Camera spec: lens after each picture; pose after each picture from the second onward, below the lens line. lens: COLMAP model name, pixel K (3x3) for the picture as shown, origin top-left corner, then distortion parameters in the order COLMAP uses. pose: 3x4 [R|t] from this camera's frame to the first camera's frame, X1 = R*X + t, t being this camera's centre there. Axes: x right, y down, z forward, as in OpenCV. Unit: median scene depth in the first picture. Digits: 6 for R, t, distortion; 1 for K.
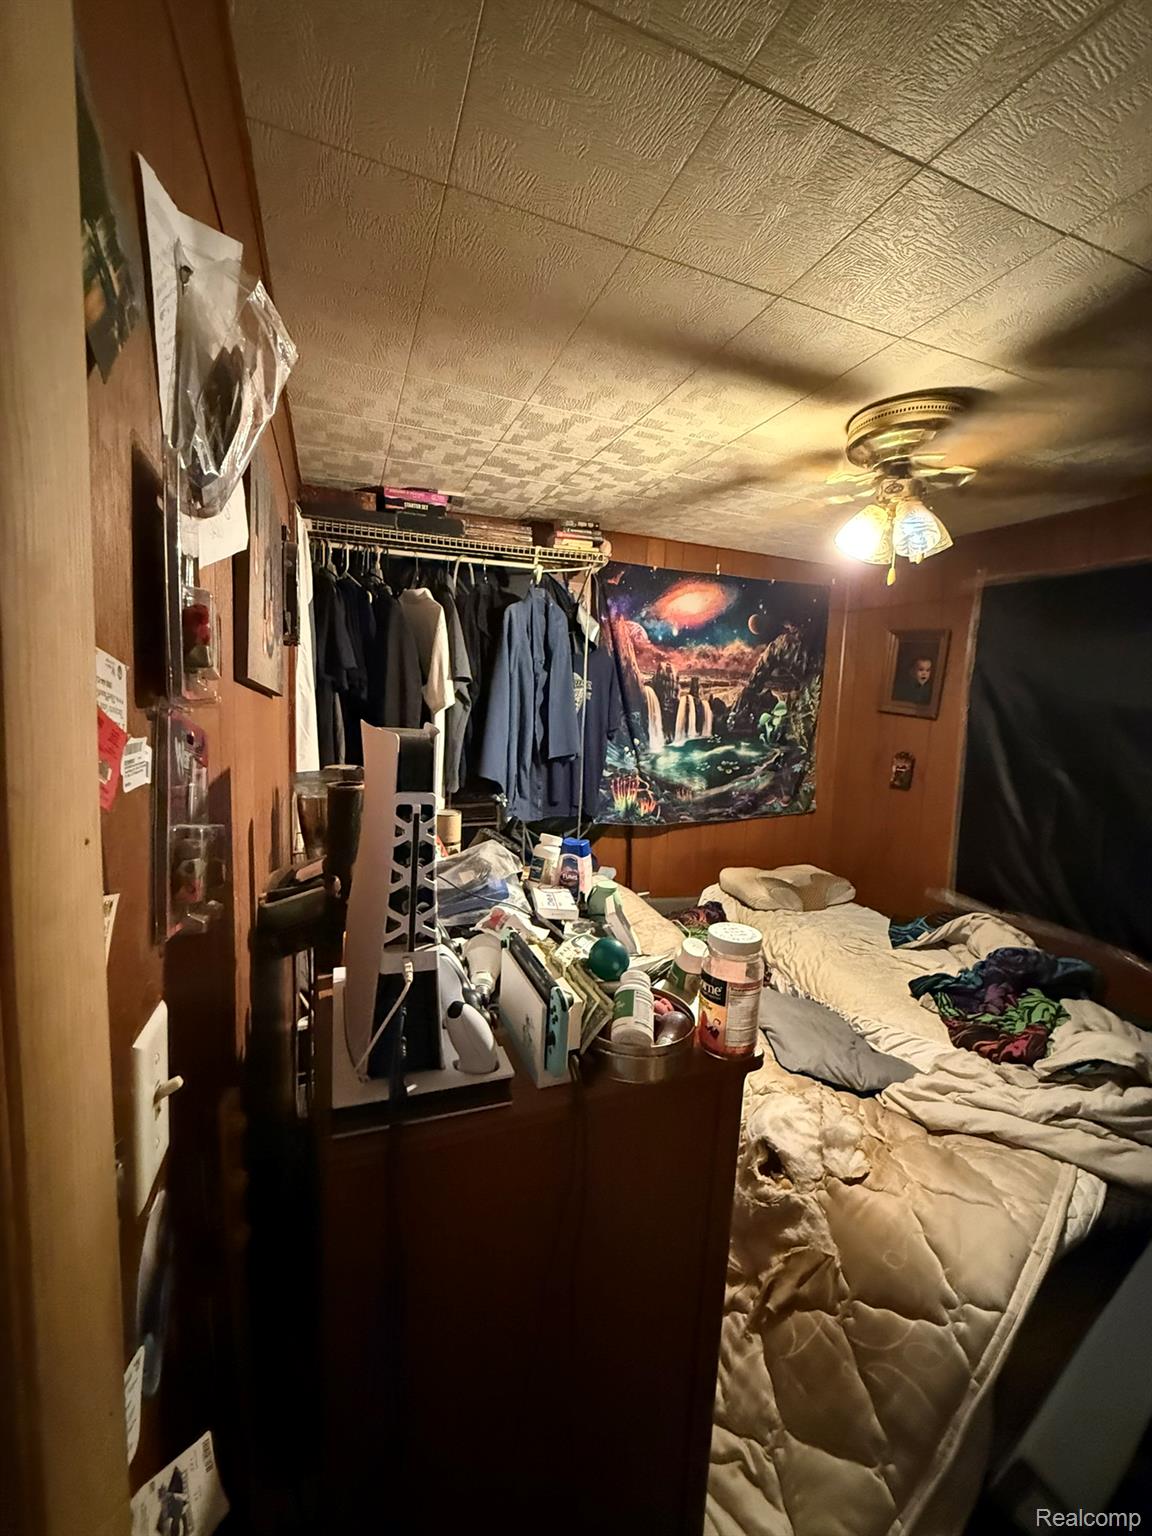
lens RADIAL K [[609.4, 0, 572.4], [0, 609.4, 762.8], [0, 0, 1]] dist [0.001117, 0.000718]
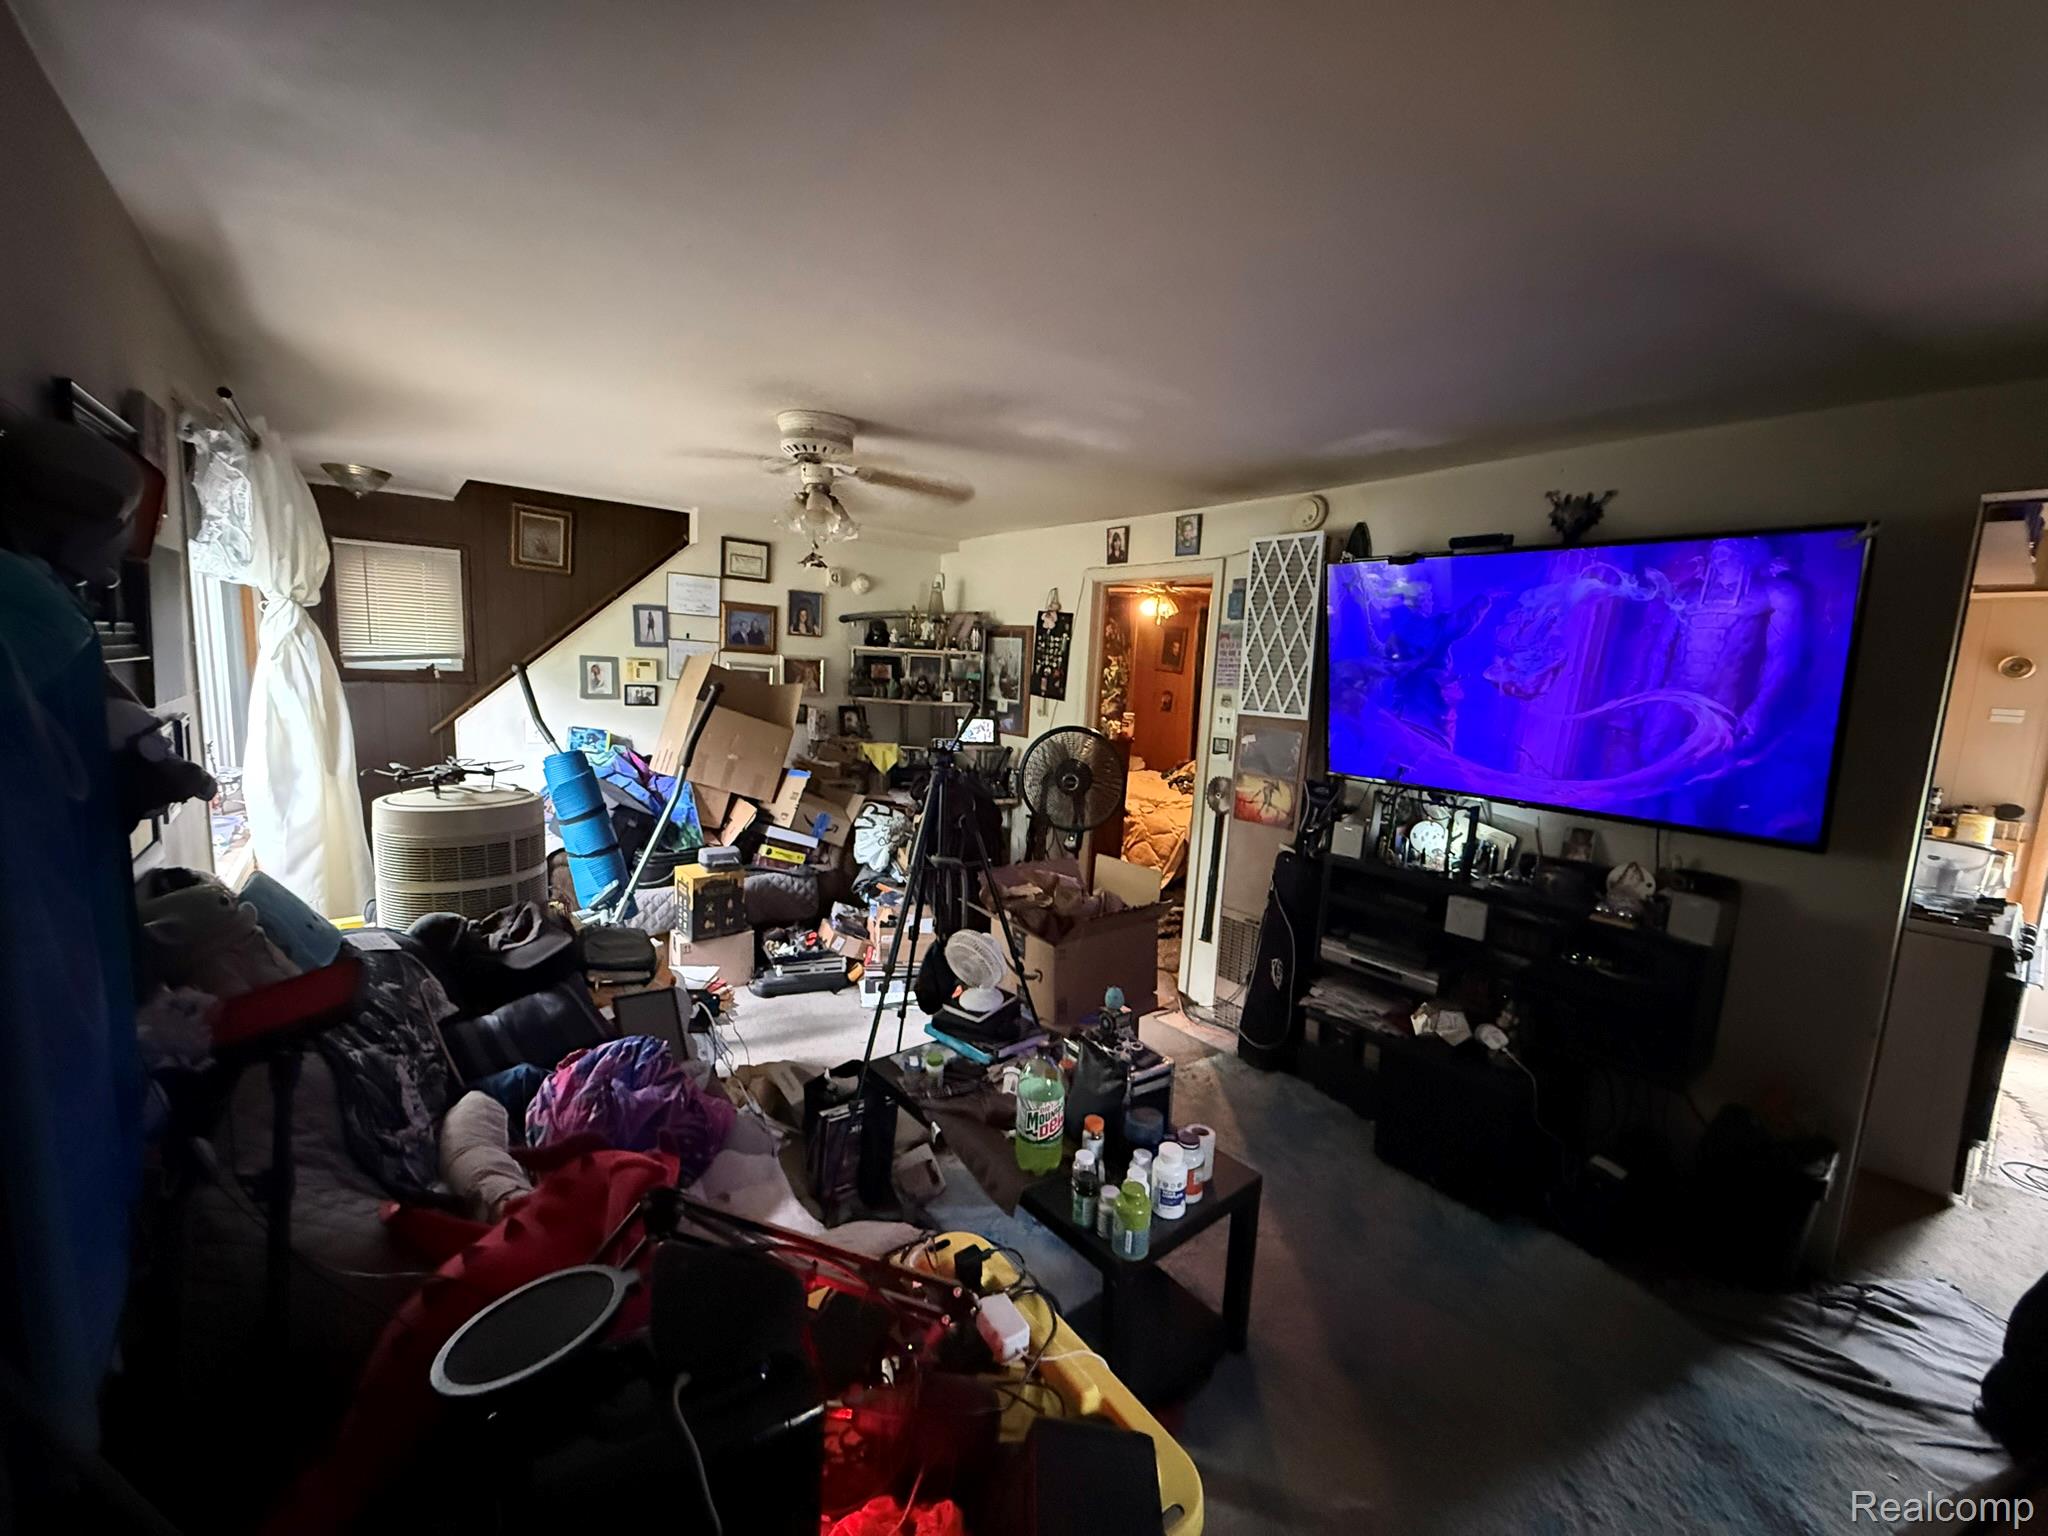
lens RADIAL K [[812.6, 0, 1023.1], [0, 812.6, 769.9], [0, 0, 1]] dist [0.001117, 0.000718]
pose [[0.953143, -0.028017, 0.301220, -0.788959], [0.017259, 0.999117, 0.038317, 0.149212], [-0.302027, -0.031323, 0.952785, -1.551880]]
